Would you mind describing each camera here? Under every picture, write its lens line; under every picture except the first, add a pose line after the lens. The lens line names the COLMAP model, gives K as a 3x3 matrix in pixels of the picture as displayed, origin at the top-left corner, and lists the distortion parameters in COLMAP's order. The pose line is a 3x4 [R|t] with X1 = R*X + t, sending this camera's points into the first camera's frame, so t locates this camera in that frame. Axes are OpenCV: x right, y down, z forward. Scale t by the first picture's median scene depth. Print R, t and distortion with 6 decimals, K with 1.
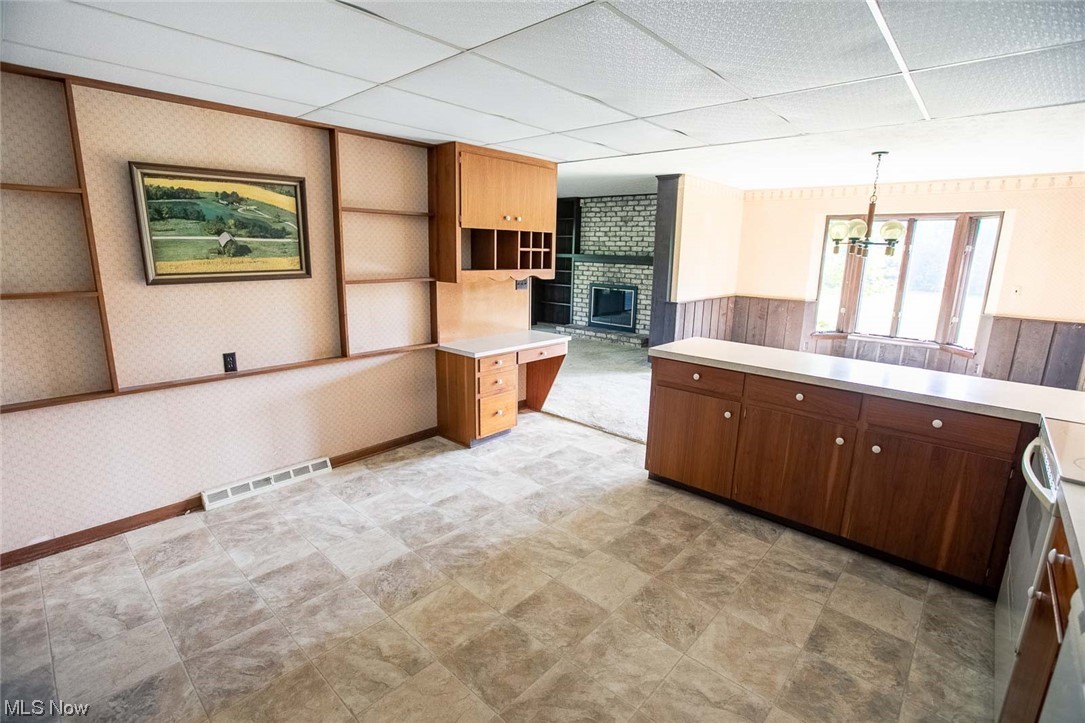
lens RADIAL K [[501.9, 0, 539.5], [0, 501.9, 355.9], [0, 0, 1]] dist [-0.058190, 0.024733]
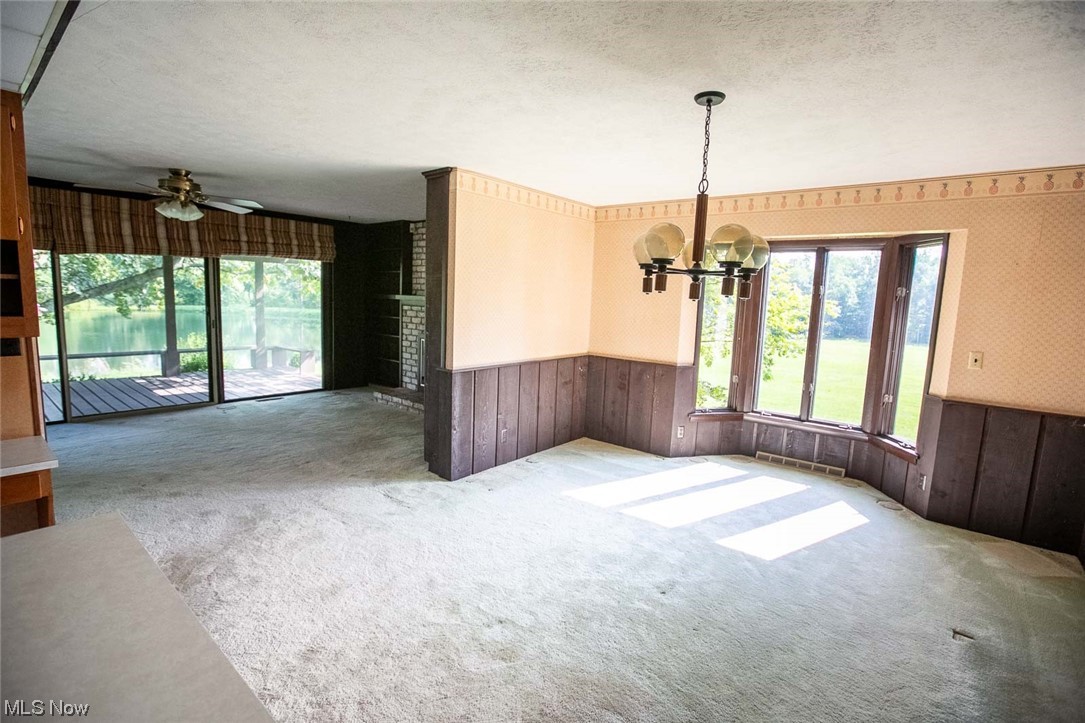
lens RADIAL K [[501.9, 0, 539.5], [0, 501.9, 355.9], [0, 0, 1]] dist [-0.058190, 0.024733]
pose [[0.998186, 0.012714, 0.058856, 0.253750], [-0.007478, 0.996062, -0.088342, -0.051270], [-0.059748, 0.087742, 0.994350, 0.269719]]
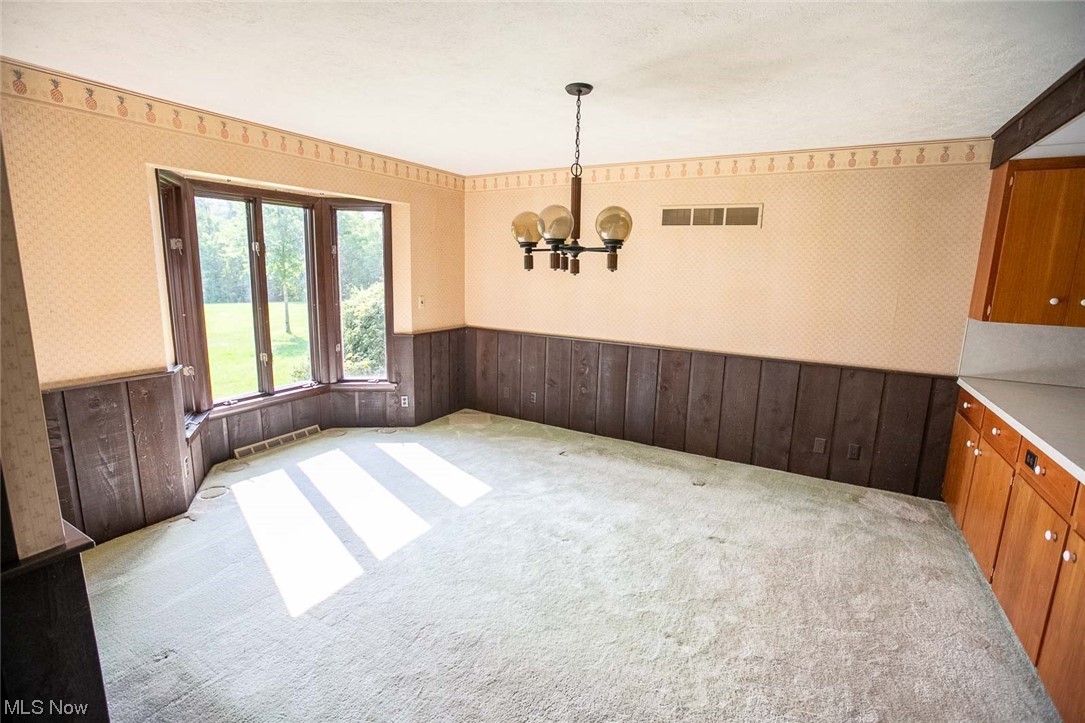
lens RADIAL K [[501.9, 0, 539.5], [0, 501.9, 355.9], [0, 0, 1]] dist [-0.058190, 0.024733]
pose [[-0.209558, -0.198645, 0.957406, 0.055268], [0.178526, 0.954915, 0.237204, -0.136851], [-0.961360, 0.220630, -0.164647, 0.620142]]
